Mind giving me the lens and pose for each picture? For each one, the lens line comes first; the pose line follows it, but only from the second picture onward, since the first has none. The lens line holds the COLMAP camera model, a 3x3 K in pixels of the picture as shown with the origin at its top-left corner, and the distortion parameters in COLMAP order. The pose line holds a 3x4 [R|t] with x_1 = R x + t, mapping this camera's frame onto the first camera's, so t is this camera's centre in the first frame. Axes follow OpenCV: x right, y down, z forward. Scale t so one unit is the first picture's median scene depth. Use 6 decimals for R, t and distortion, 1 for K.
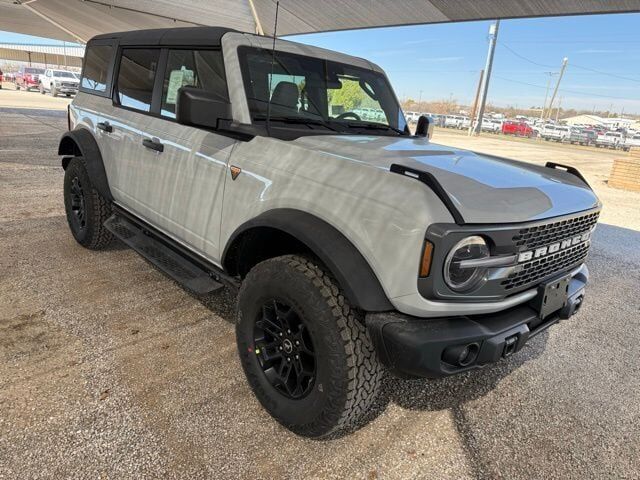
lens RADIAL K [[458.4, 0, 320.0], [0, 458.4, 240.0], [0, 0, 1]] dist [0.001048, -0.002799]
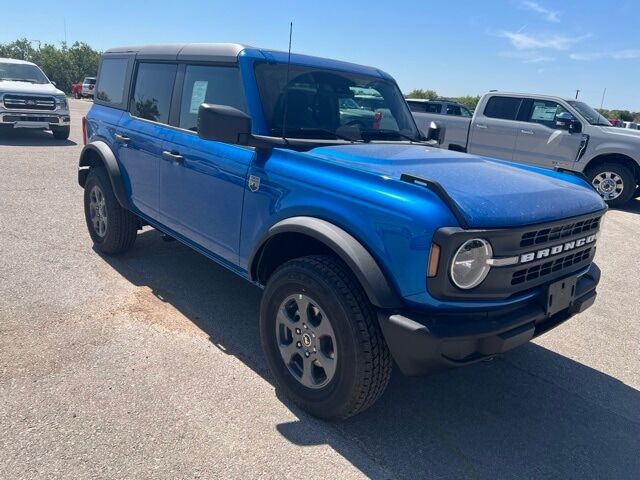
lens RADIAL K [[484.8, 0, 317.8], [0, 484.8, 252.1], [0, 0, 1]] dist [0.001405, 0.003104]
pose [[0.999539, -0.013214, -0.027352, -0.012080], [0.013436, 0.999878, 0.007943, 0.006454], [0.027244, -0.008307, 0.999594, -0.143159]]
